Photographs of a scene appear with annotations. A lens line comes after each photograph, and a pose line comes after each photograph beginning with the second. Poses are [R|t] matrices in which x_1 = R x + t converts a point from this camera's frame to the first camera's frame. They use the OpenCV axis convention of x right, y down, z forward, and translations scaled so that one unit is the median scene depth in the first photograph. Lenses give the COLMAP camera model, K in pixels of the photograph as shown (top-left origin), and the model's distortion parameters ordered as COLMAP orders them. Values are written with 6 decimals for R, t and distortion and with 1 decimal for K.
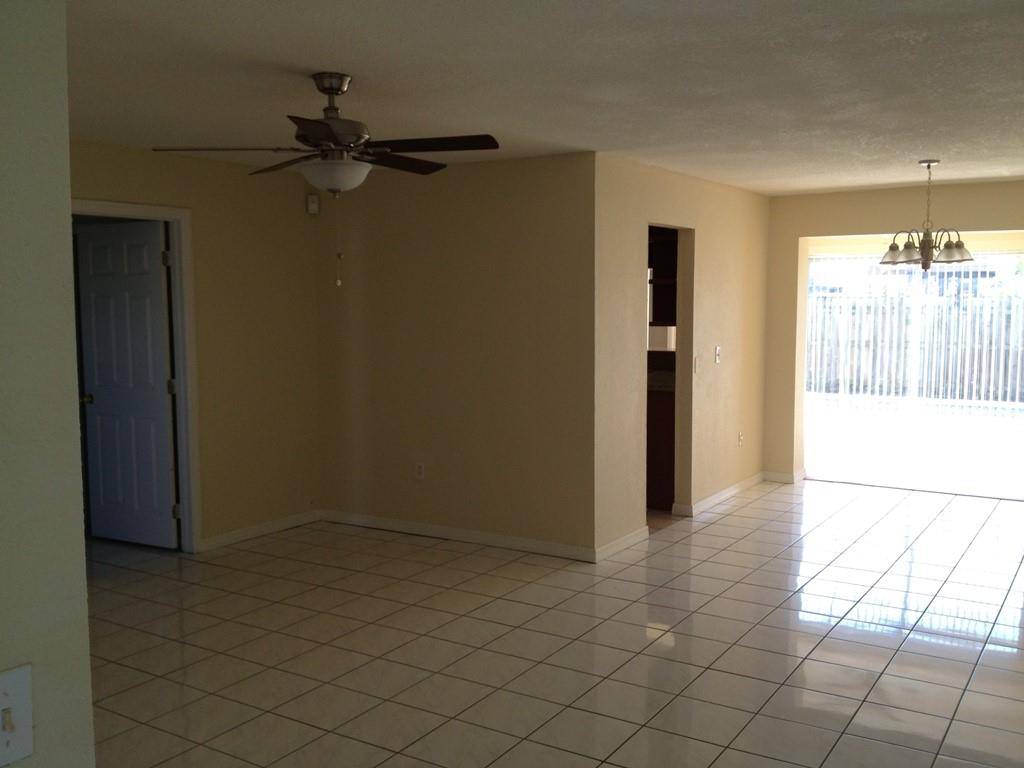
lens RADIAL K [[956.0, 0, 517.3], [0, 956.0, 385.0], [0, 0, 1]] dist [0.033135, 0.000000]
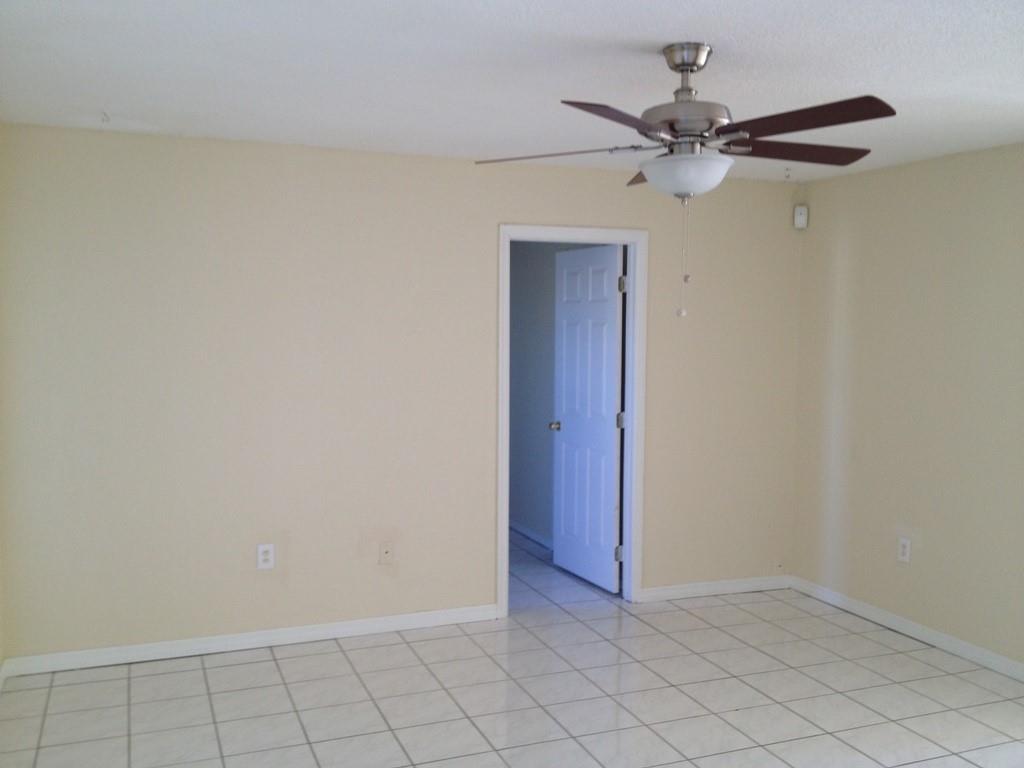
lens RADIAL K [[956.0, 0, 501.3], [0, 956.0, 389.1], [0, 0, 1]] dist [0.033135, 0.000000]
pose [[0.802535, 0.052943, -0.594251, 0.160466], [-0.064736, 0.997901, 0.001479, -0.036448], [0.593083, 0.037282, 0.804278, 0.288122]]
